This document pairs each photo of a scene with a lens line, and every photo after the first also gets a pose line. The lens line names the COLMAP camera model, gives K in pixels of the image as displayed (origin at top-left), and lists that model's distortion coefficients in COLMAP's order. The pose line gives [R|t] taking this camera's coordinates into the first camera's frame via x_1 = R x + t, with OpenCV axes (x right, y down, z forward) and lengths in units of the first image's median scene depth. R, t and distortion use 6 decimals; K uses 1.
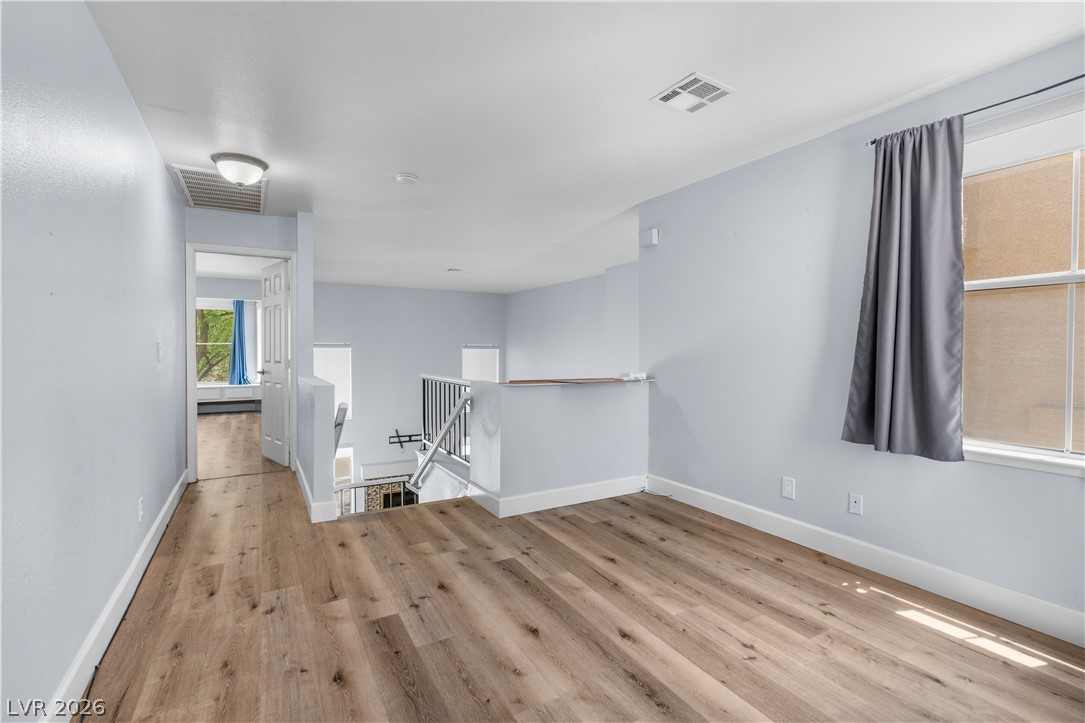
lens RADIAL K [[494.2, 0, 547.1], [0, 494.2, 350.4], [0, 0, 1]] dist [-0.002383, 0.000018]
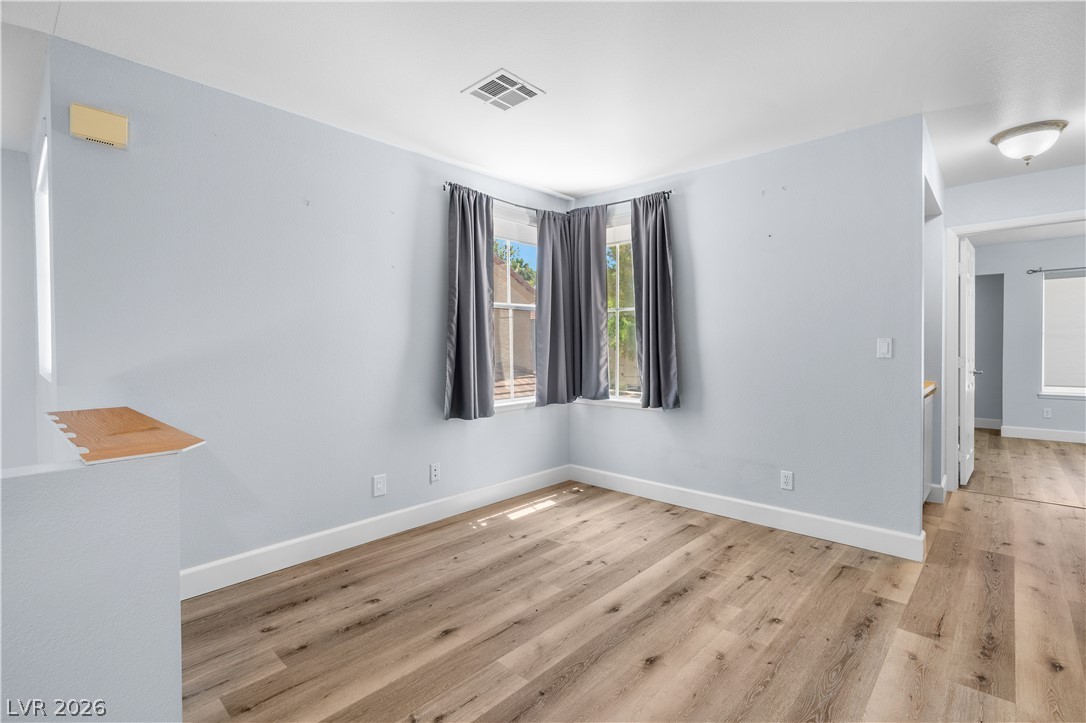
lens RADIAL K [[494.6, 0, 547.6], [0, 494.6, 350.4], [0, 0, 1]] dist [-0.002383, 0.000018]
pose [[-0.288268, -0.012143, 0.957473, -0.715961], [0.005534, 0.999882, 0.014347, -0.005075], [-0.957534, 0.009435, -0.288166, 1.248583]]
